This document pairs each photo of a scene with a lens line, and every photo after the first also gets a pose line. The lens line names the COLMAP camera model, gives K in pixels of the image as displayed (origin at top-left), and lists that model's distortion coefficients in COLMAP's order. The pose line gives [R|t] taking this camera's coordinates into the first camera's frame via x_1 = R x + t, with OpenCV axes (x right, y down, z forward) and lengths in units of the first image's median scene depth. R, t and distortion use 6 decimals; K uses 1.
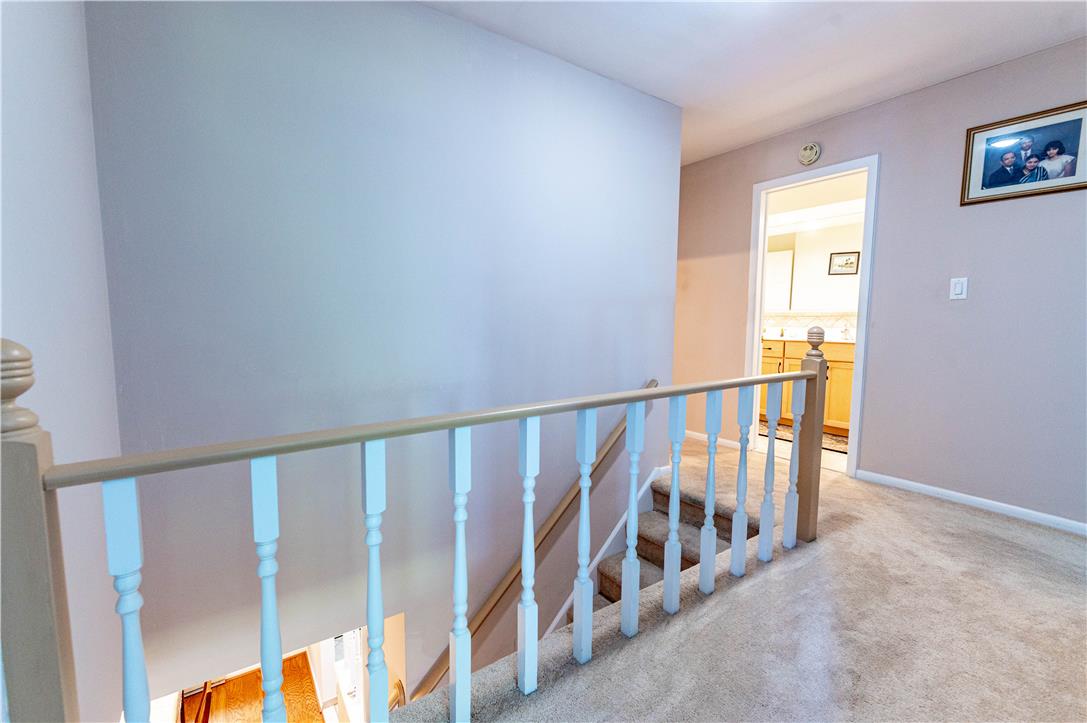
lens RADIAL K [[464.9, 0, 549.6], [0, 464.9, 358.4], [0, 0, 1]] dist [0.005177, -0.000952]
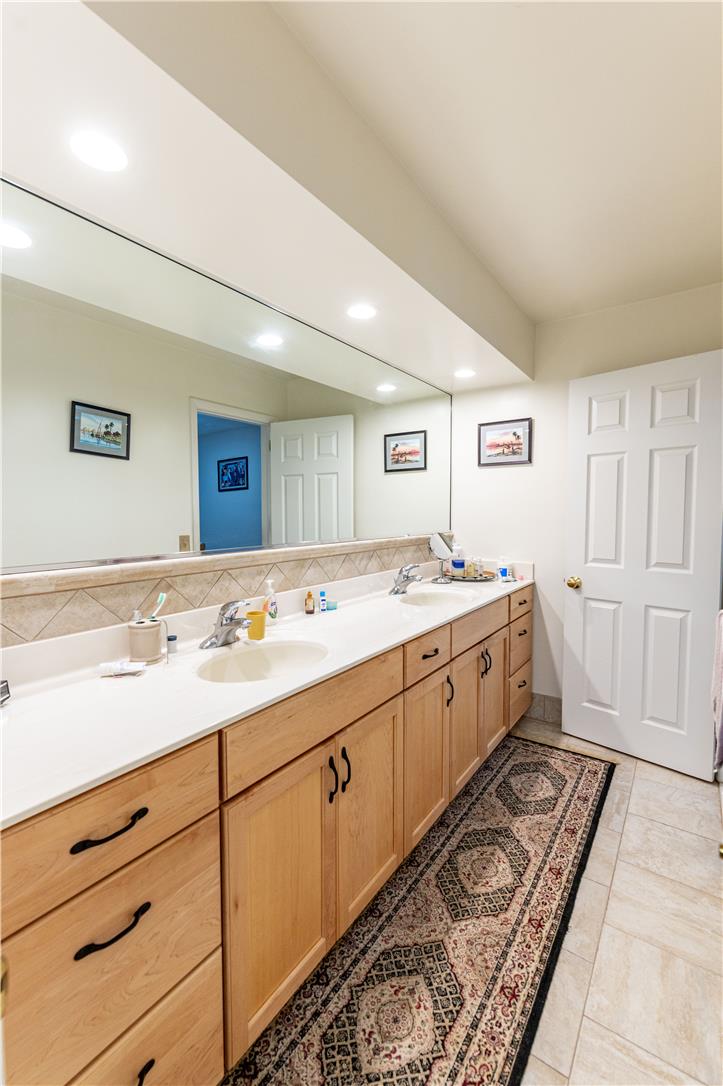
lens RADIAL K [[464.4, 0, 345.8], [0, 464.4, 537.7], [0, 0, 1]] dist [0.005177, -0.000952]
pose [[-0.294909, -0.056155, 0.953874, 0.114978], [0.092347, 0.991924, 0.086946, -0.119269], [-0.951052, 0.113729, -0.287342, 0.926834]]
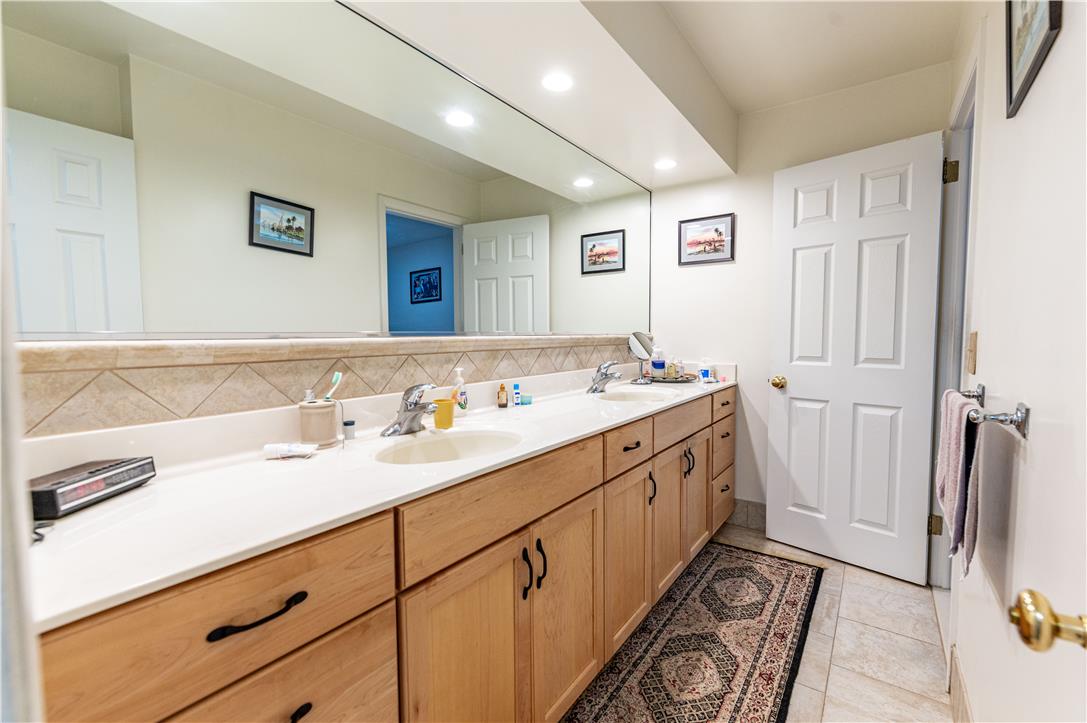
lens RADIAL K [[464.9, 0, 547.5], [0, 464.9, 361.7], [0, 0, 1]] dist [0.005177, -0.000952]
pose [[-0.306966, -0.059220, 0.949876, 0.132988], [0.094321, 0.991256, 0.092281, -0.095703], [-0.947035, 0.117920, -0.298696, 0.923040]]
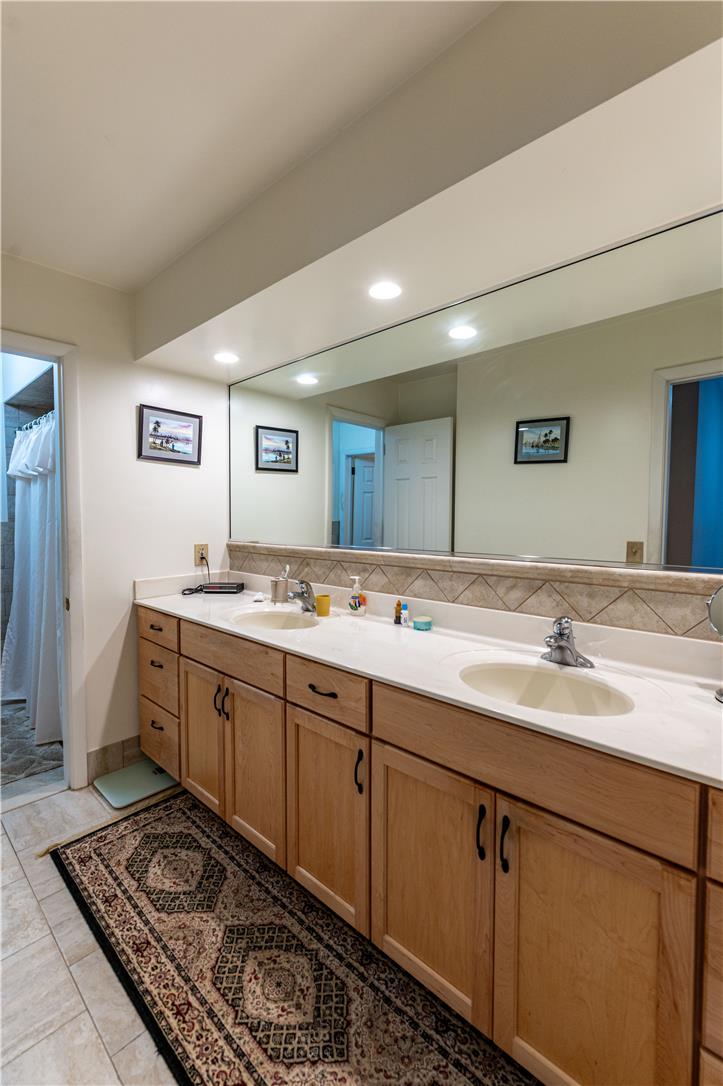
lens RADIAL K [[464.4, 0, 368.8], [0, 464.4, 525.1], [0, 0, 1]] dist [0.005177, -0.000952]
pose [[0.979454, -0.017082, 0.200945, 0.348084], [0.030063, 0.997640, -0.061725, -0.088153], [-0.199416, 0.066498, 0.977656, 0.554670]]
